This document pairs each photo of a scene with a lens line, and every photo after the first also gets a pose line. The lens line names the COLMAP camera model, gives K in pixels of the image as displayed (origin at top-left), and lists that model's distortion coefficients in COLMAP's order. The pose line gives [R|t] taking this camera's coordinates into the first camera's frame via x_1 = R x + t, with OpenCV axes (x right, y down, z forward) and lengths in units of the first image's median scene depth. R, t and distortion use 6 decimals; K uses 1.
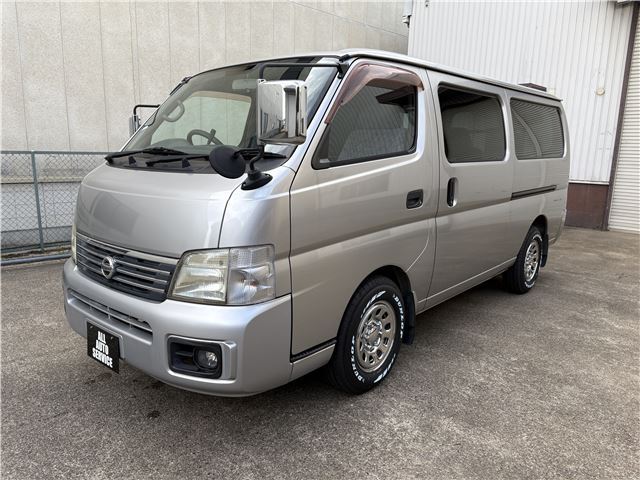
lens RADIAL K [[483.3, 0, 320.0], [0, 483.3, 240.0], [0, 0, 1]] dist [0.024546, -0.005064]
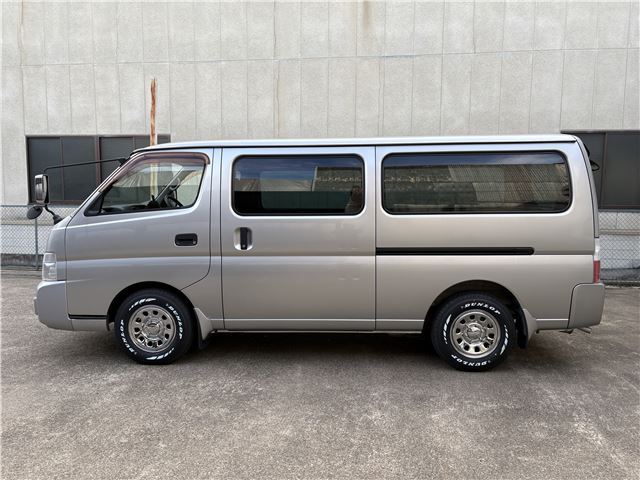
lens RADIAL K [[483.3, 0, 320.0], [0, 483.3, 240.0], [0, 0, 1]] dist [0.024546, -0.005064]
pose [[0.616884, 0.047715, -0.785606, 1.709124], [-0.137068, 0.989420, -0.047537, -0.077490], [0.775027, 0.137006, 0.616898, 0.466807]]
